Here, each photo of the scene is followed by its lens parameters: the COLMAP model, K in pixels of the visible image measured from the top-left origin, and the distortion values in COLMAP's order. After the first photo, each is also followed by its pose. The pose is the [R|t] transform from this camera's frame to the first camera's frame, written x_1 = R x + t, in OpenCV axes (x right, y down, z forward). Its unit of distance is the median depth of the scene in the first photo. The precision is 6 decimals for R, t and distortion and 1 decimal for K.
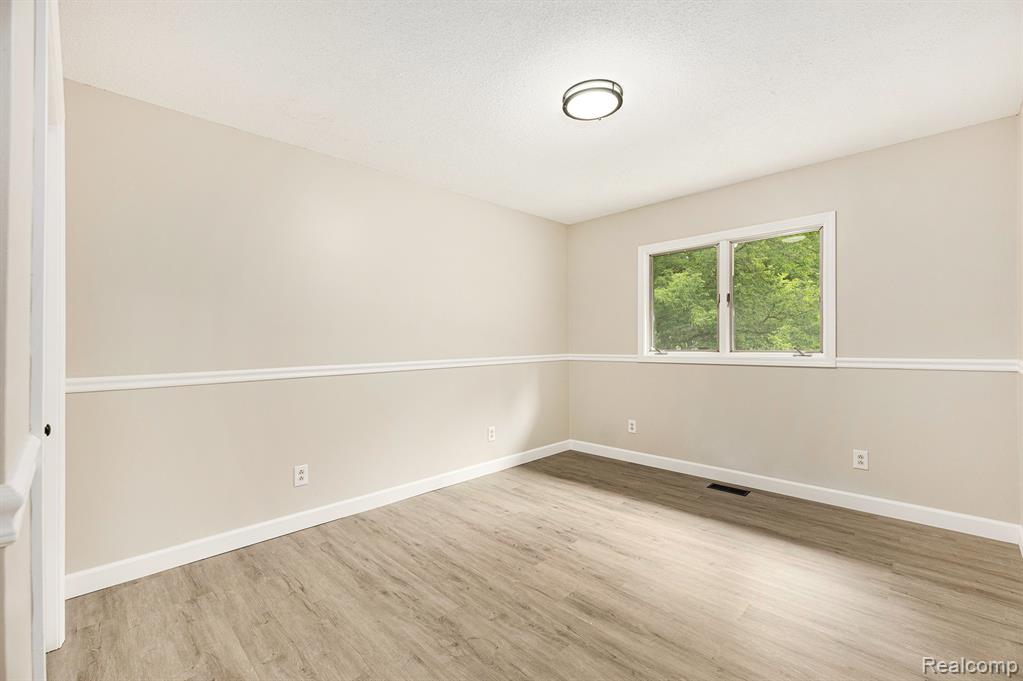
lens RADIAL K [[441.9, 0, 509.1], [0, 441.9, 344.4], [0, 0, 1]] dist [0.002971, 0.000152]
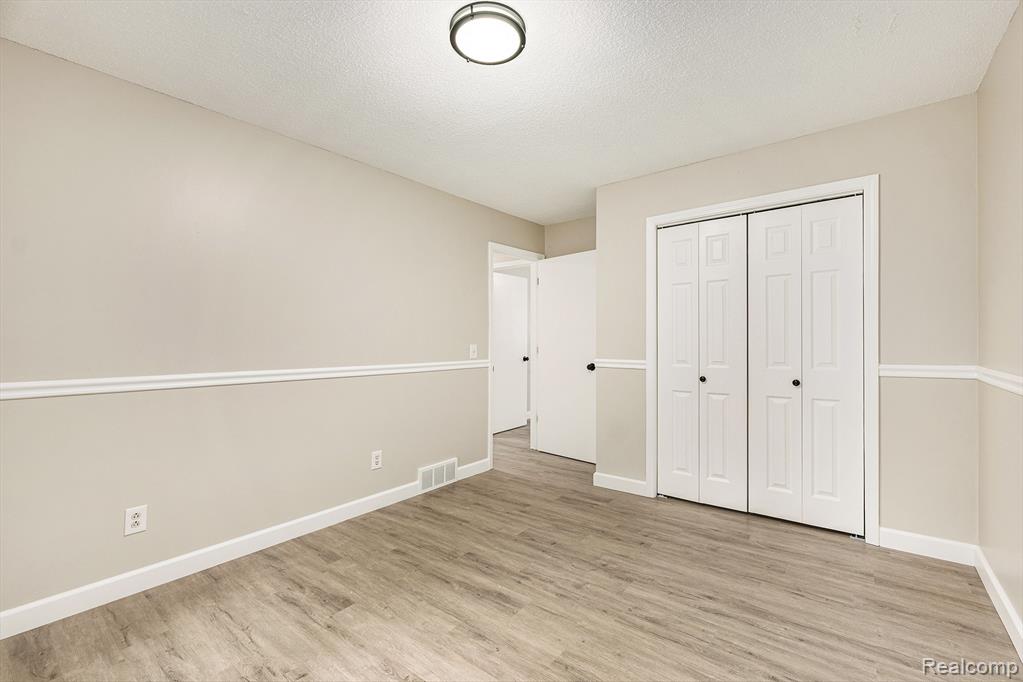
lens RADIAL K [[441.9, 0, 513.2], [0, 441.9, 344.9], [0, 0, 1]] dist [0.002971, 0.000152]
pose [[-0.994245, 0.016156, -0.105901, 0.241750], [0.015473, 0.999854, 0.007262, 0.003444], [0.106003, 0.005582, -0.994350, 1.967206]]
